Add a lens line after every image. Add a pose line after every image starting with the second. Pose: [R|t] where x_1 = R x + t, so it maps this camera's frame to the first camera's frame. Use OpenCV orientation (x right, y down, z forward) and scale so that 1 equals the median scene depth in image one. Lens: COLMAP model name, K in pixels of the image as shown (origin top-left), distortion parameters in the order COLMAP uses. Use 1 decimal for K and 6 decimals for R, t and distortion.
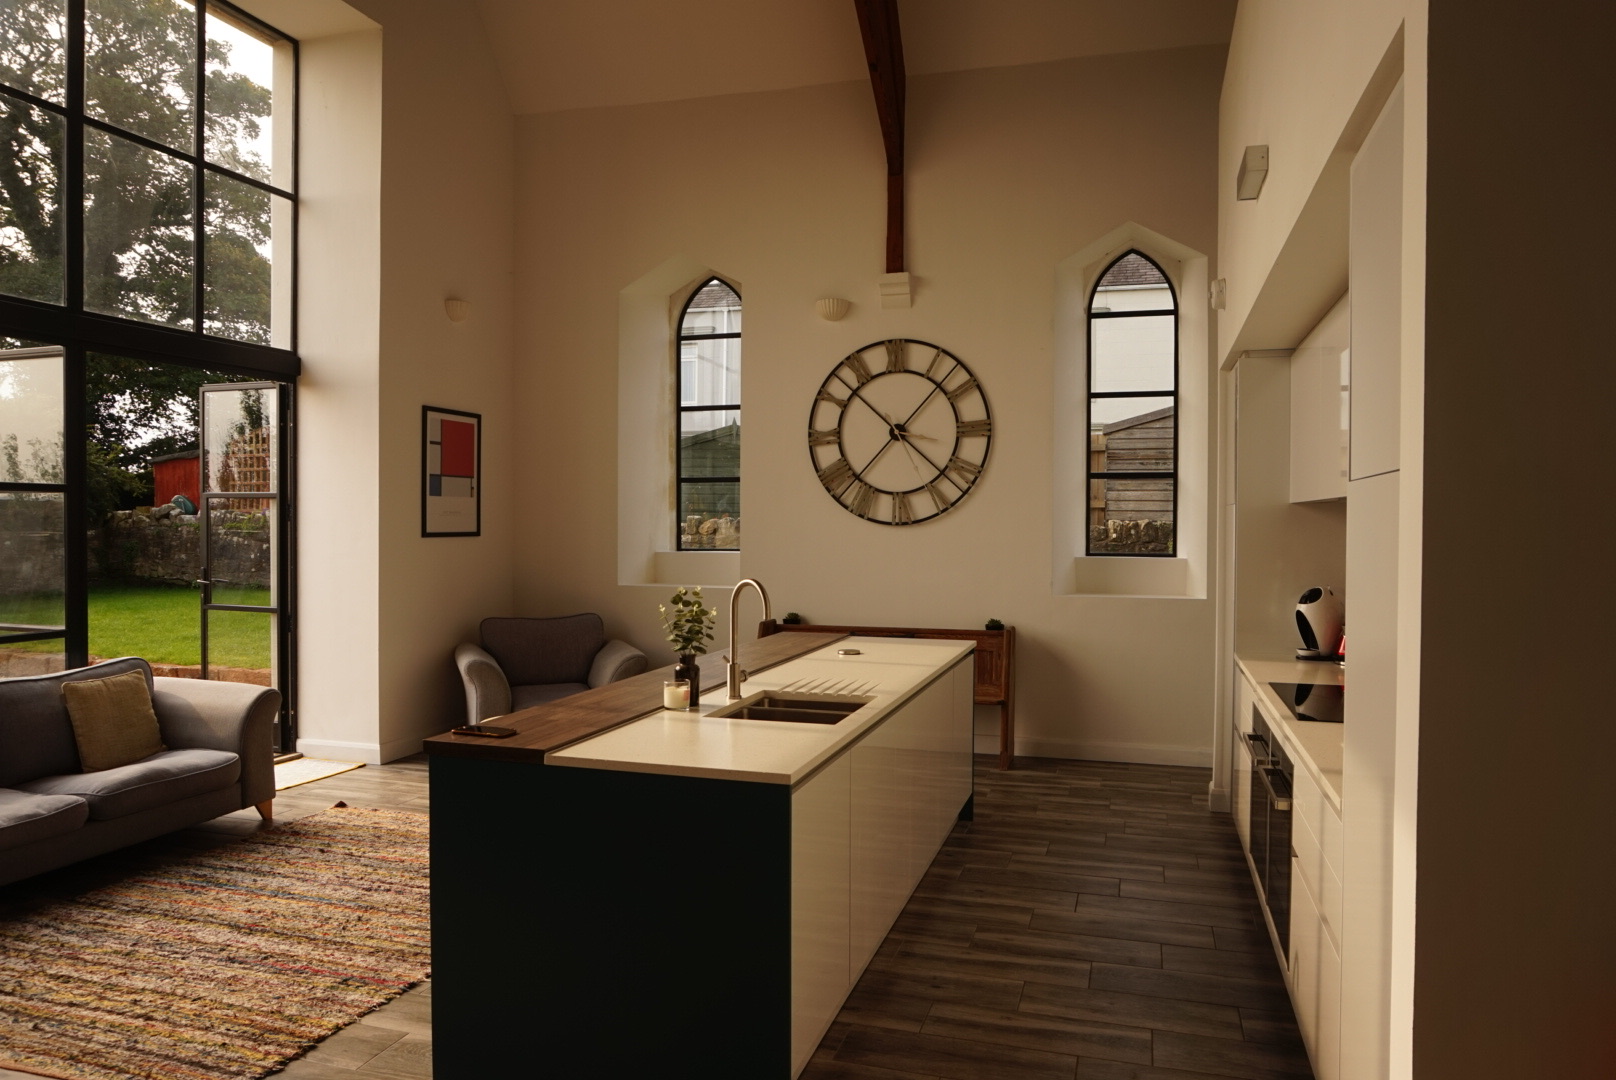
lens RADIAL K [[1093.1, 0, 805.3], [0, 1093.1, 533.1], [0, 0, 1]] dist [-0.030702, 0.021977]
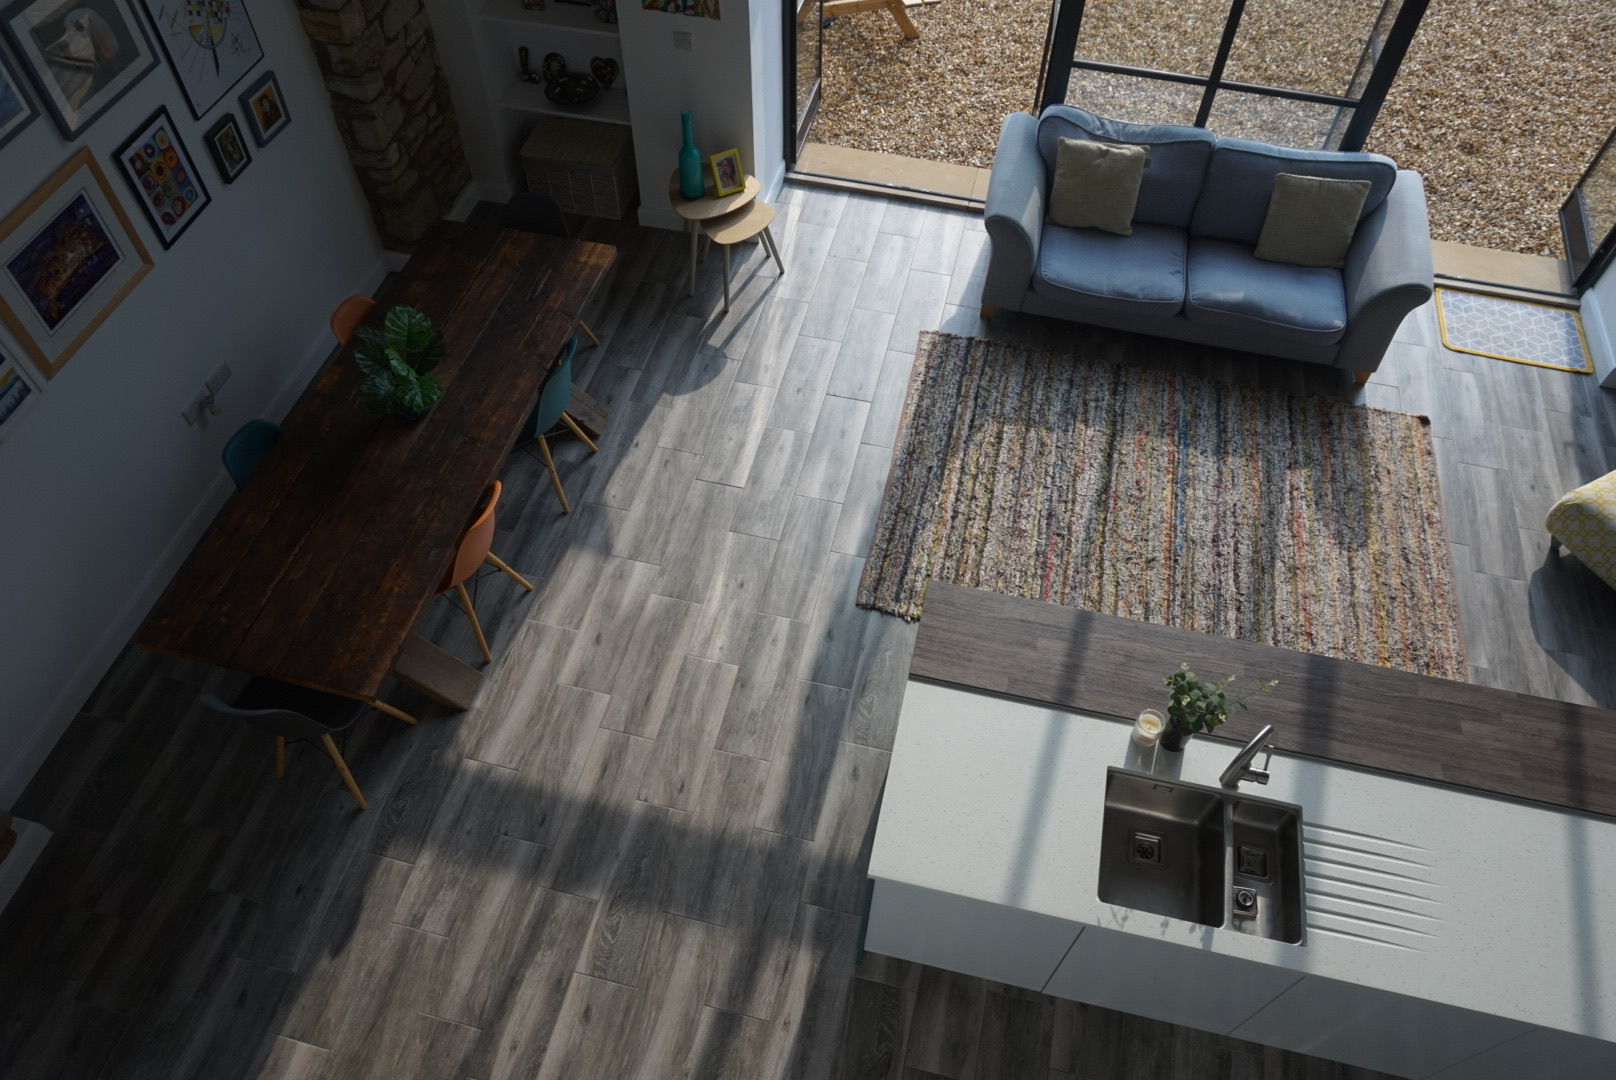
lens RADIAL K [[1093.1, 0, 808.7], [0, 1093.1, 531.5], [0, 0, 1]] dist [-0.030702, 0.021977]
pose [[0.072318, 0.797116, -0.599479, 0.276692], [-0.026986, 0.602397, 0.797740, -0.670508], [0.997016, -0.041513, 0.065075, 0.619782]]
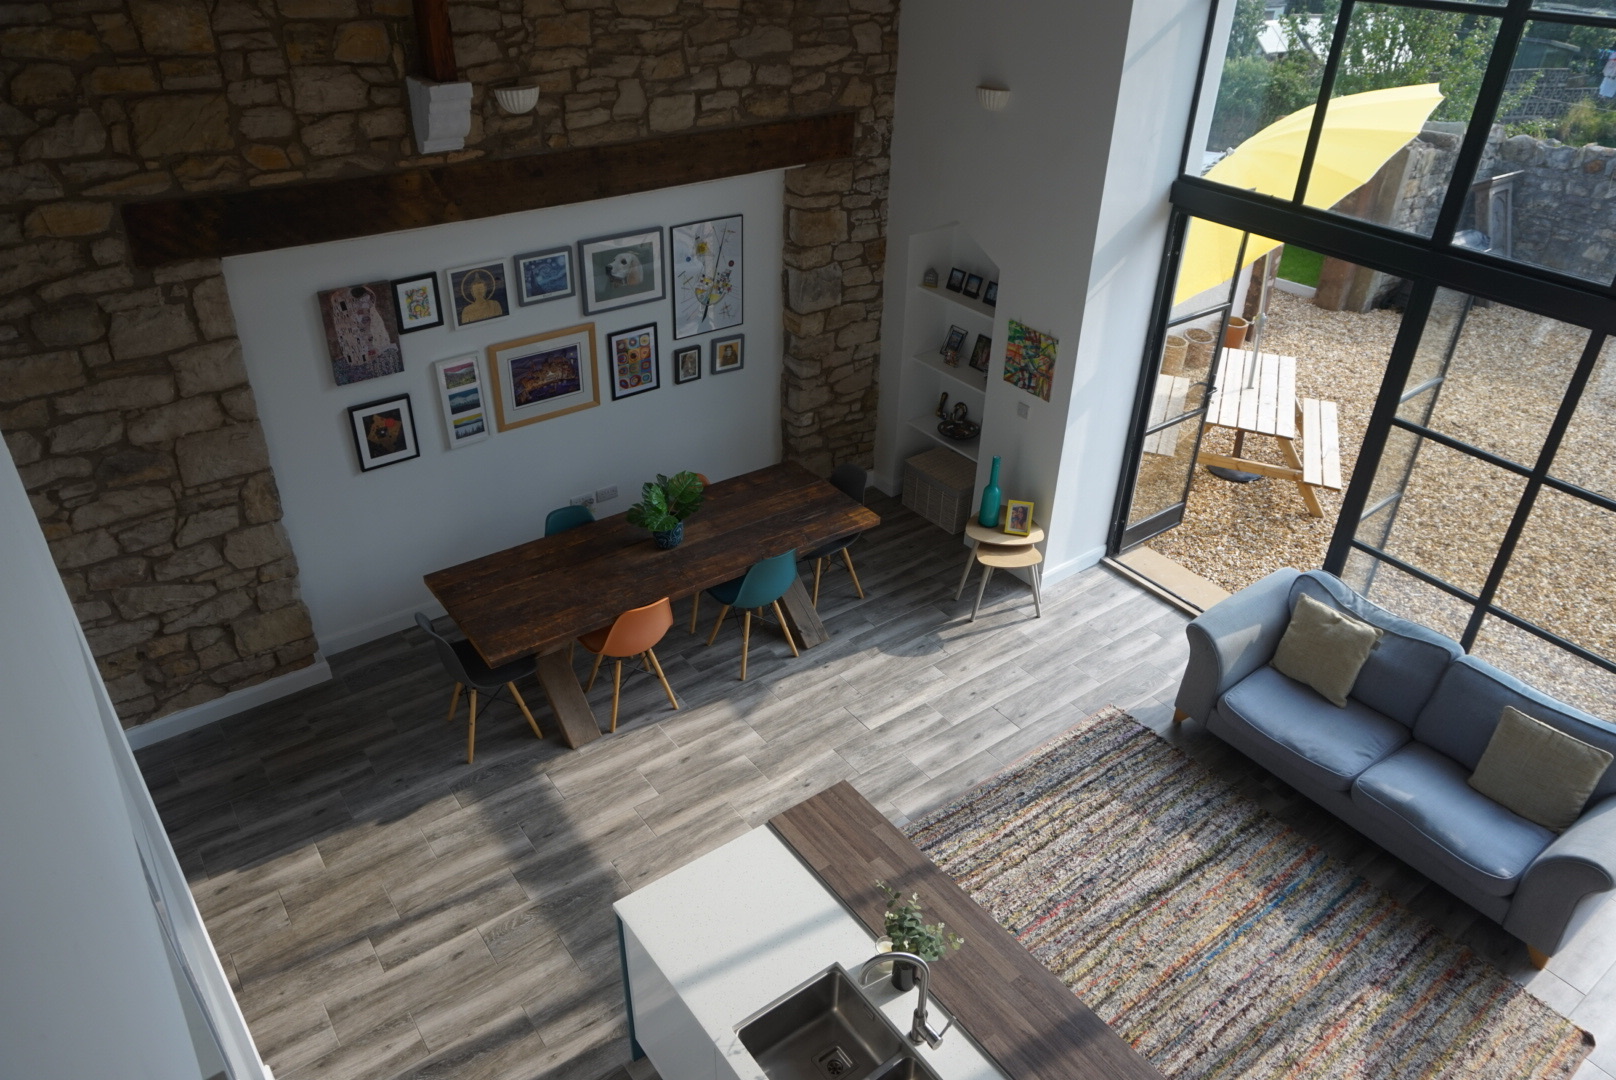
lens RADIAL K [[1093.1, 0, 818.7], [0, 1093.1, 548.5], [0, 0, 1]] dist [-0.030702, 0.021977]
pose [[-0.581138, 0.425206, -0.693887, 0.447519], [-0.040120, 0.836639, 0.546284, -0.700287], [0.812816, 0.345305, -0.469143, 1.234133]]
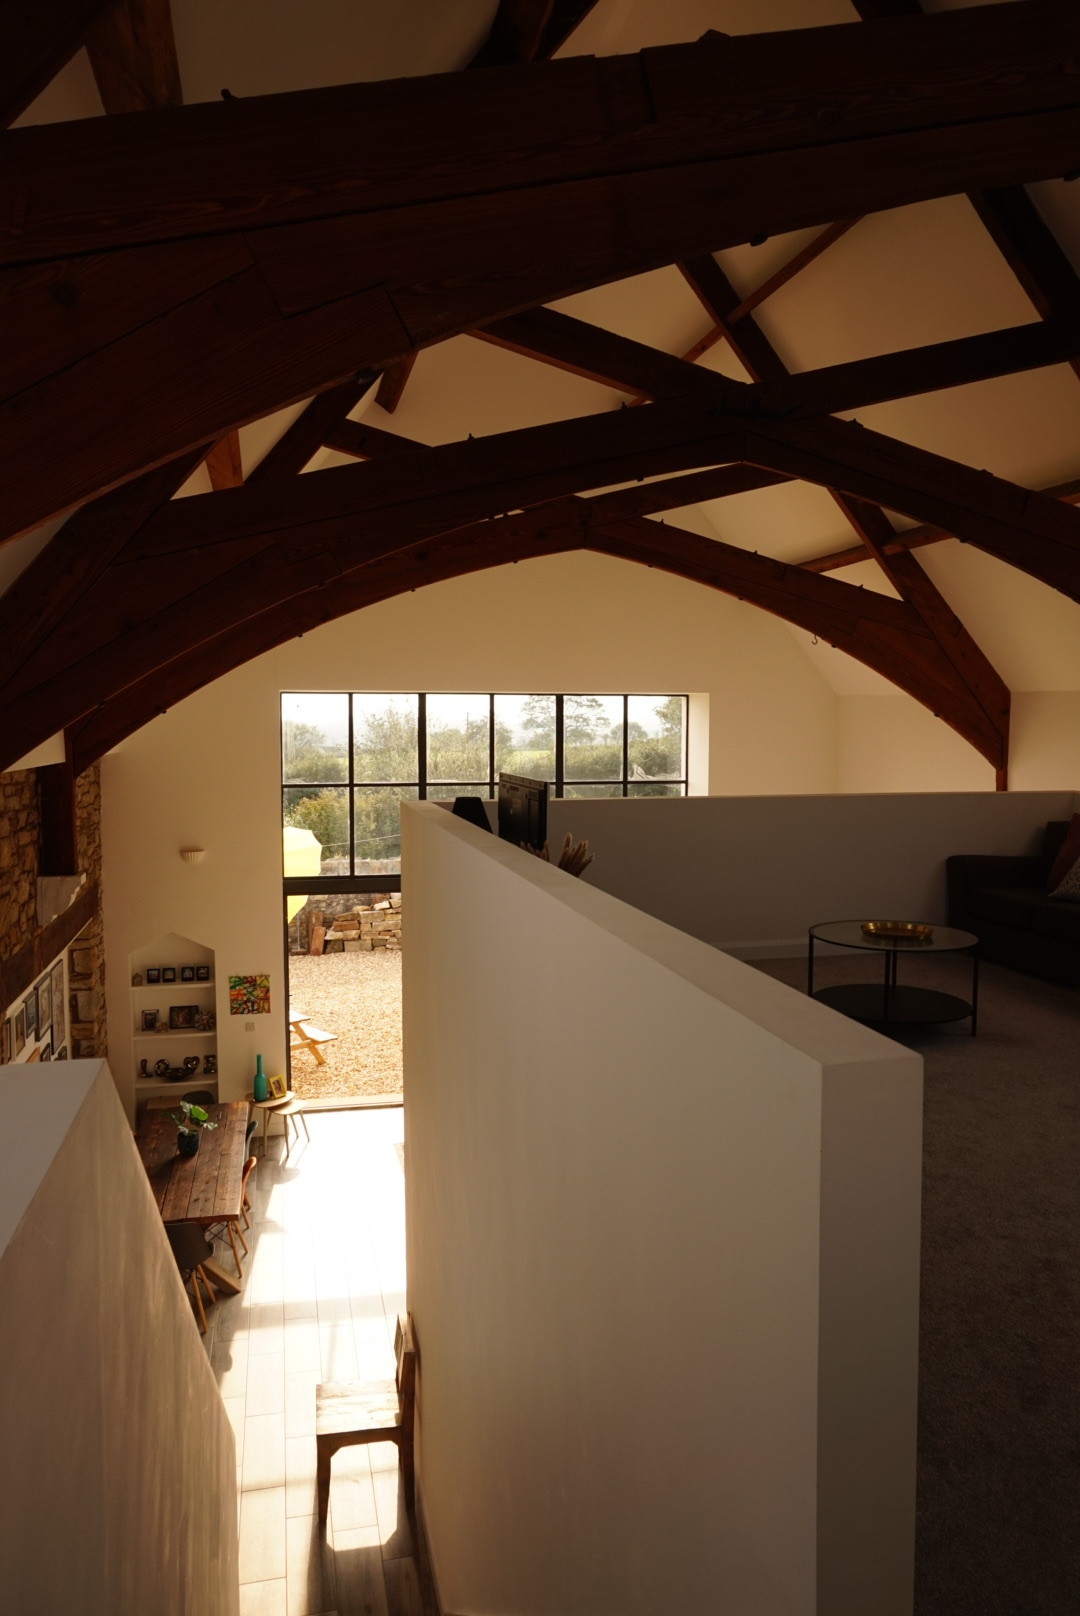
lens RADIAL K [[1093.1, 0, 548.1], [0, 1093.1, 812.7], [0, 0, 1]] dist [-0.030702, 0.021977]
pose [[0.518775, 0.072163, -0.851860, 1.805556], [-0.021331, 0.997213, 0.071486, -0.724925], [0.854645, -0.018914, 0.518869, -0.266779]]
